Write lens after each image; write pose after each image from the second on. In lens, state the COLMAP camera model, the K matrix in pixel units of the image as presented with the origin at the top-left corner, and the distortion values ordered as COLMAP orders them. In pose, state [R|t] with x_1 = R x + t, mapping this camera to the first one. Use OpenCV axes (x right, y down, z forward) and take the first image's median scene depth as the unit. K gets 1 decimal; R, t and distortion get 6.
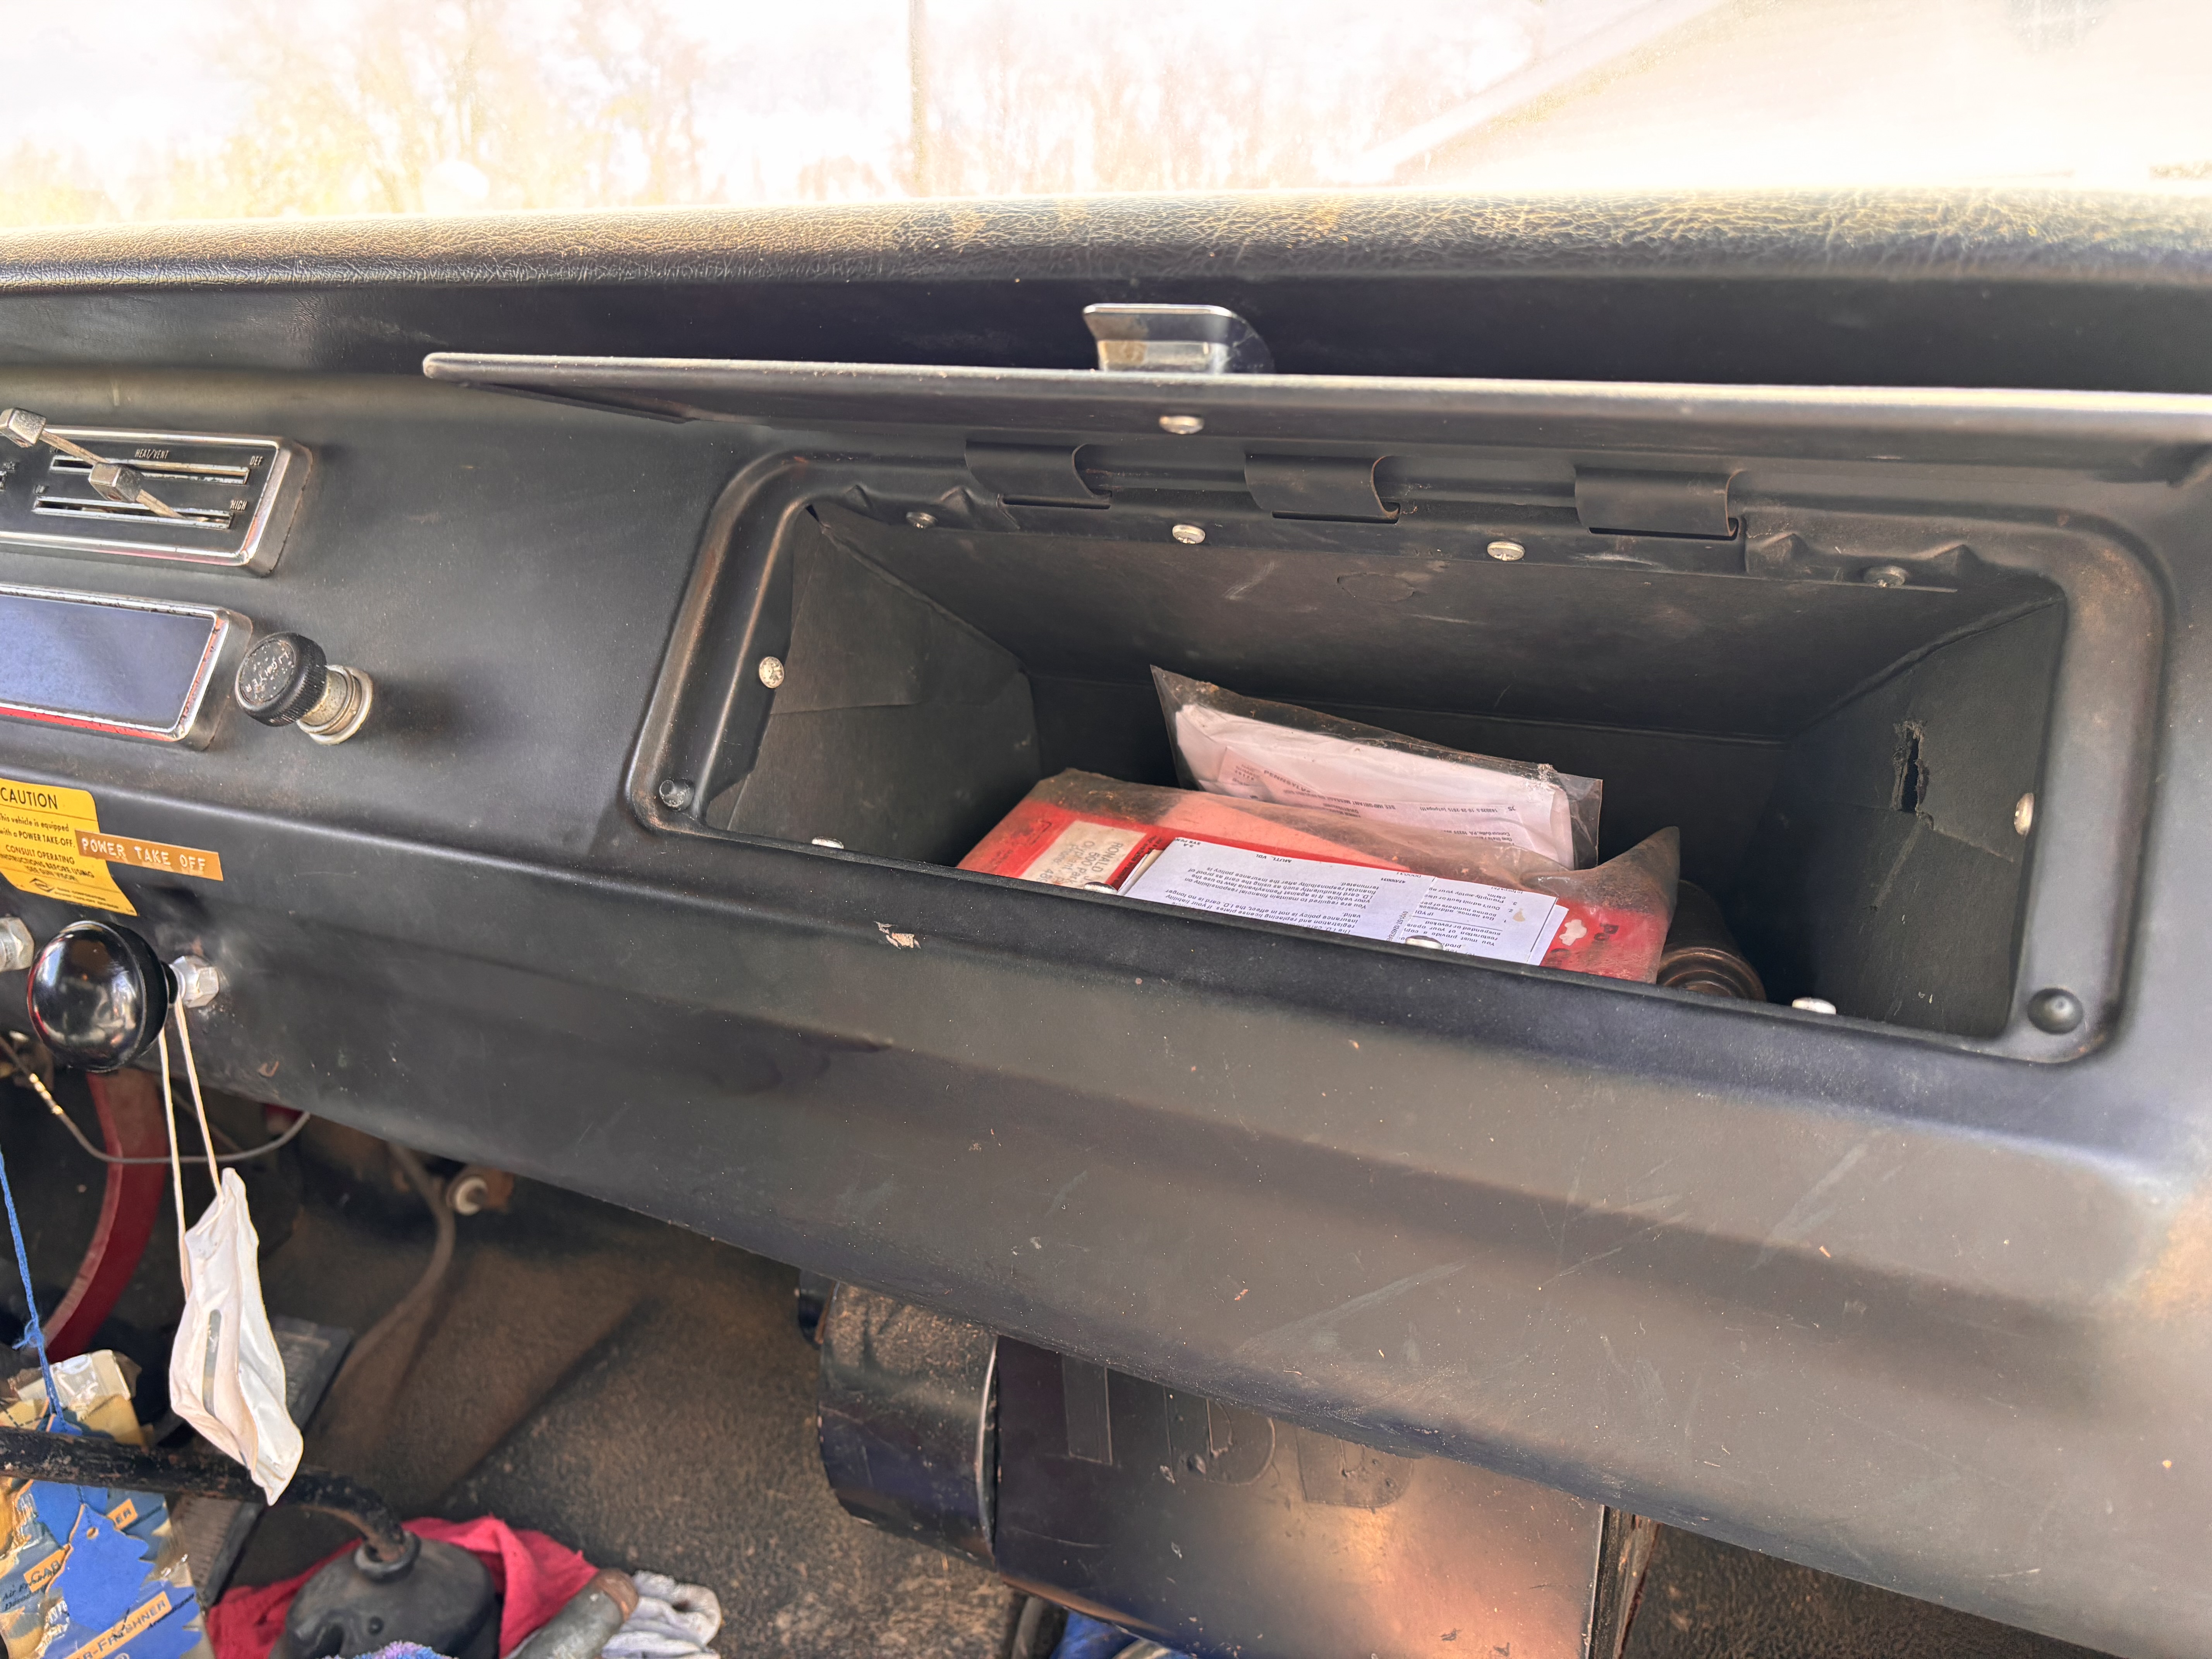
lens RADIAL K [[1736.0, 0, 1102.5], [0, 1736.0, 832.4], [0, 0, 1]] dist [0.046594, -0.047012]
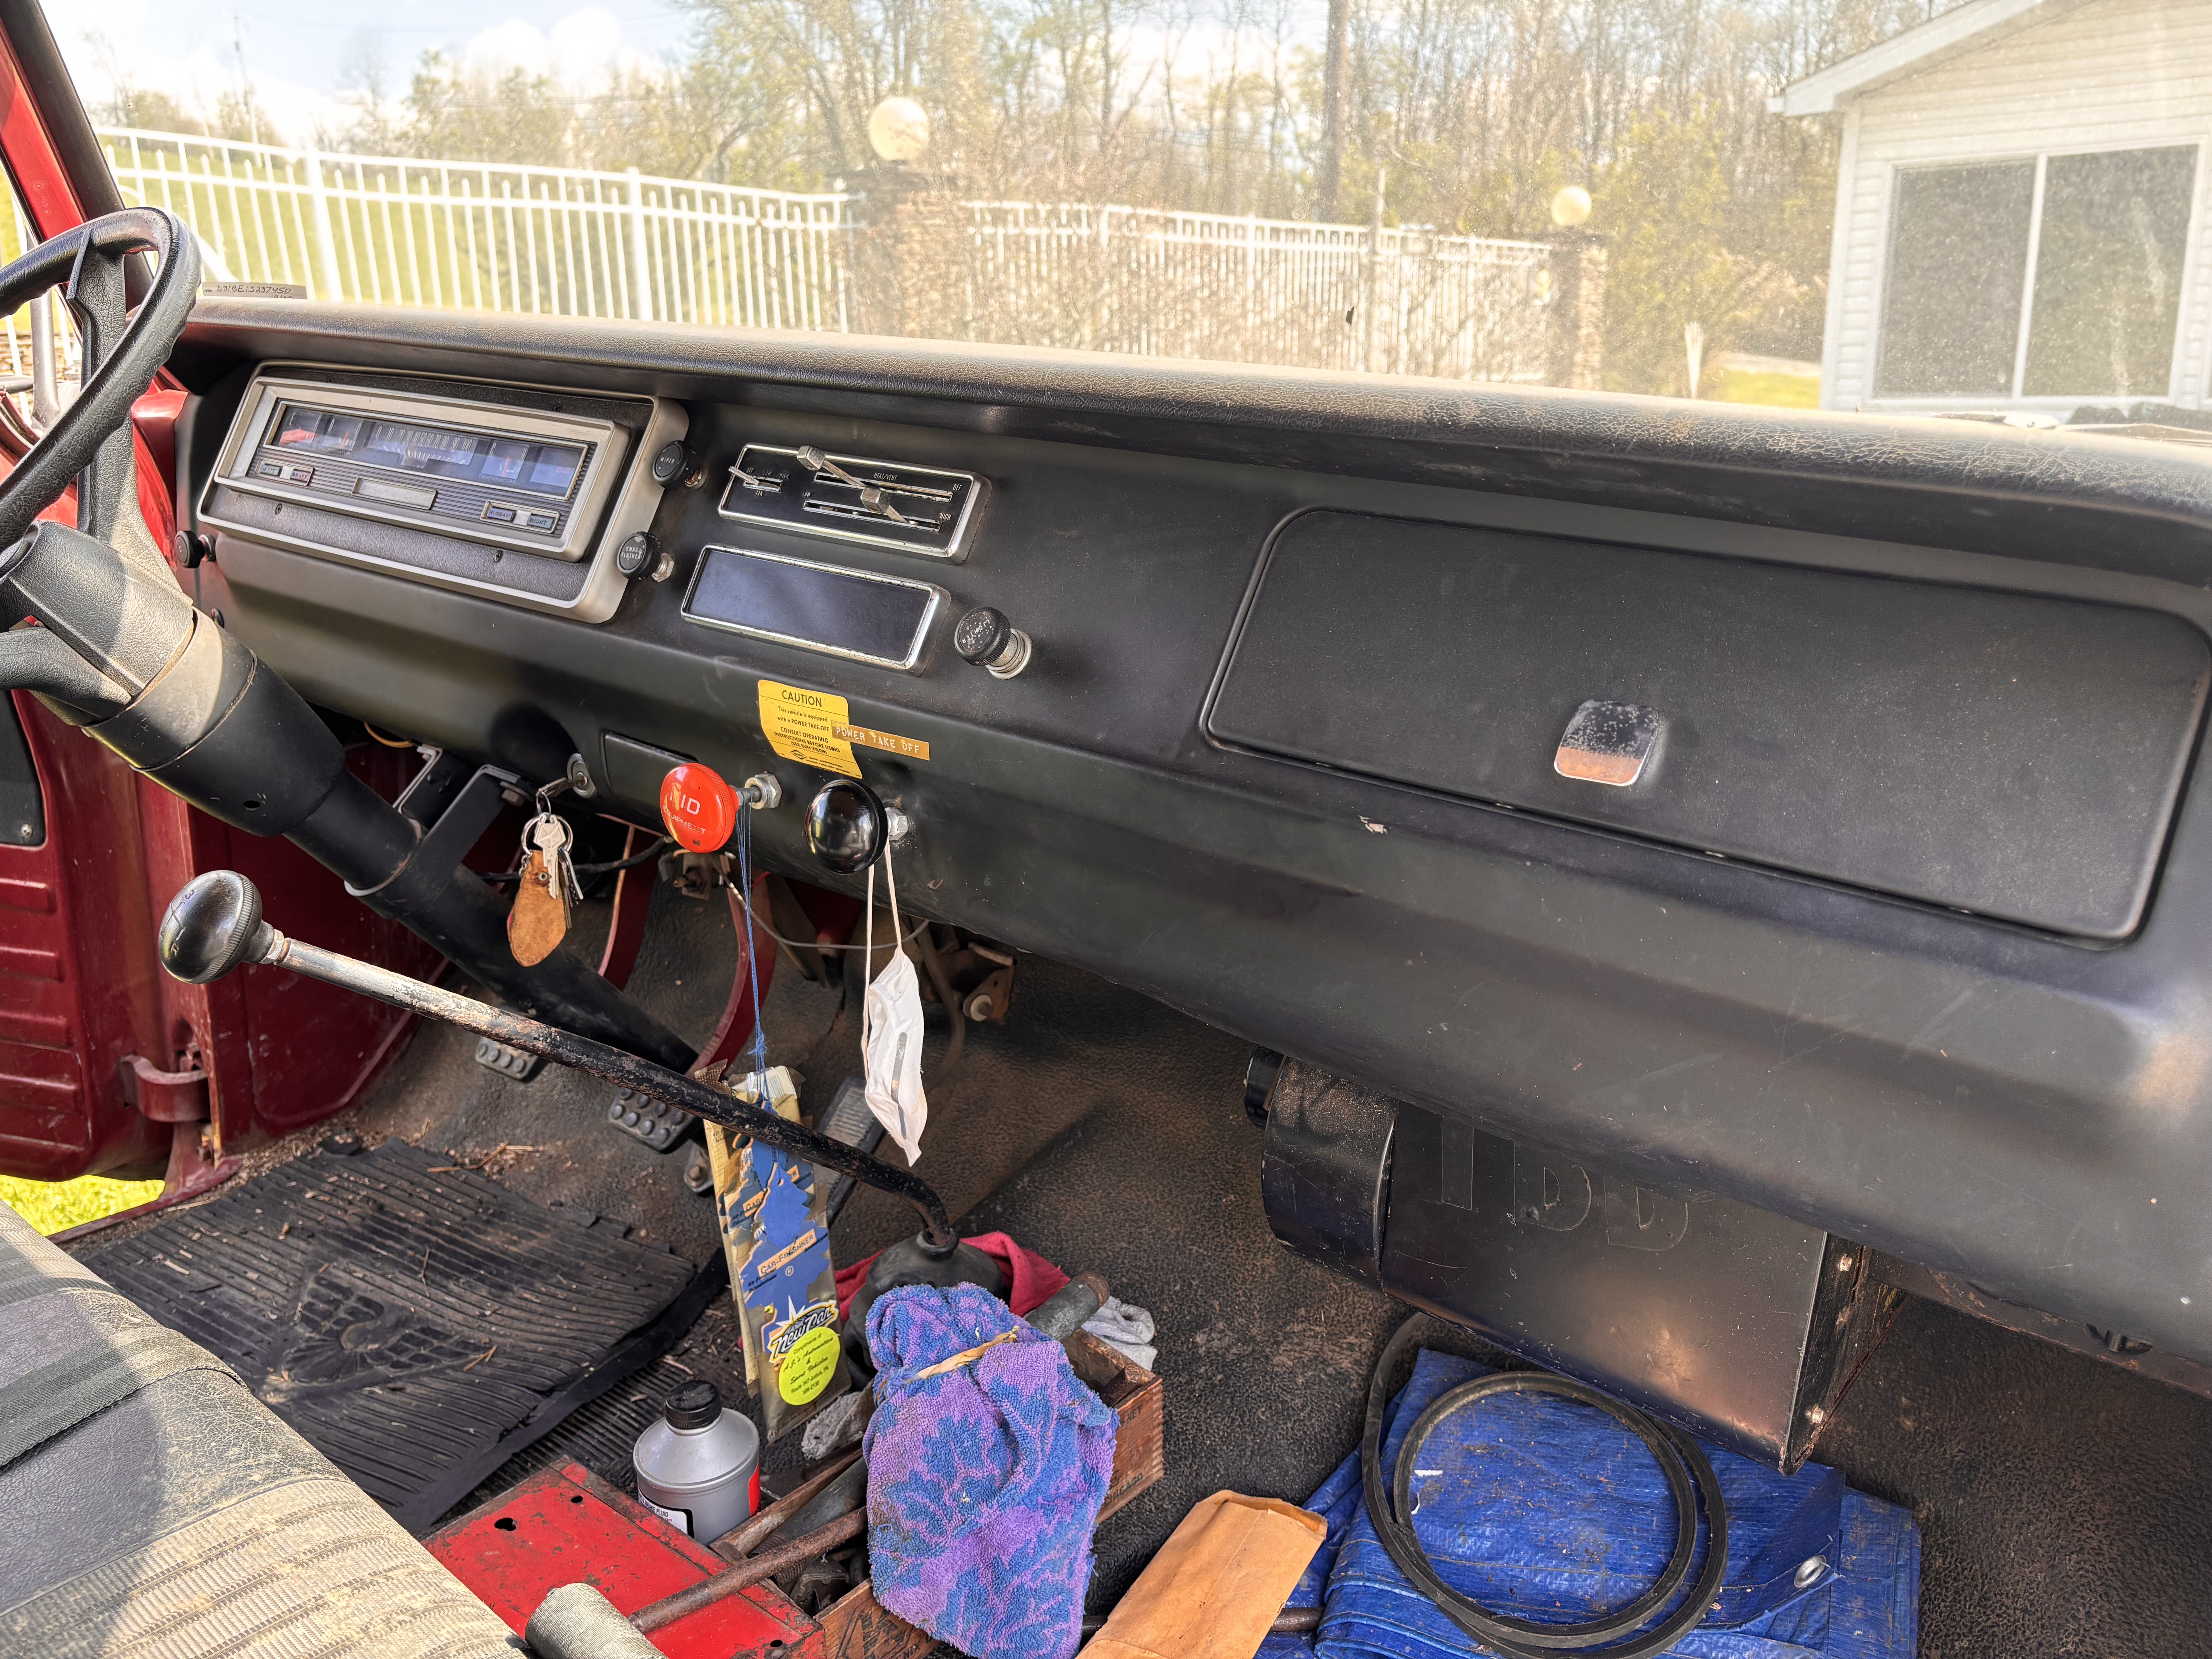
lens RADIAL K [[1736.0, 0, 1112.0], [0, 1736.0, 843.7], [0, 0, 1]] dist [0.046594, -0.047012]
pose [[0.978058, 0.080858, -0.192002, -0.034175], [-0.071419, 0.995896, 0.055592, 0.003490], [0.195709, -0.040659, 0.979819, -0.469595]]
